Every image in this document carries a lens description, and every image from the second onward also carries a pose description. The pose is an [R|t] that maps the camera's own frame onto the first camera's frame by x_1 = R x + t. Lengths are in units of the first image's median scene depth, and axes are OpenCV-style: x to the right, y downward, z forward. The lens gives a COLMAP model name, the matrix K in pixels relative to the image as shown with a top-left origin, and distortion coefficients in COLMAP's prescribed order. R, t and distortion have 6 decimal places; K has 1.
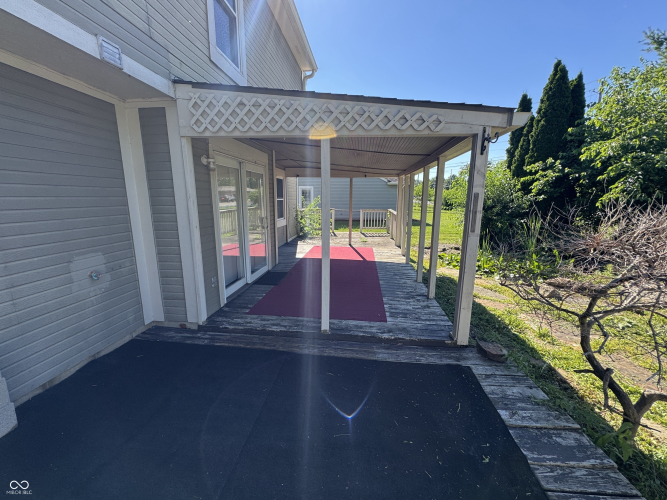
lens RADIAL K [[266.1, 0, 330.7], [0, 266.1, 249.0], [0, 0, 1]] dist [-0.005795, 0.000459]
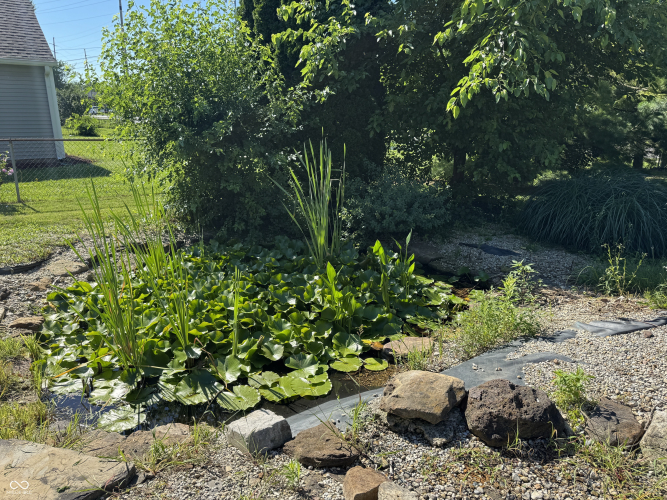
lens RADIAL K [[467.1, 0, 337.2], [0, 467.1, 254.8], [0, 0, 1]] dist [0.051416, -0.062543]
pose [[0.770507, -0.187521, 0.609225, 0.353437], [0.117724, 0.981171, 0.153117, -0.067320], [-0.626466, -0.046257, 0.778075, 0.451772]]
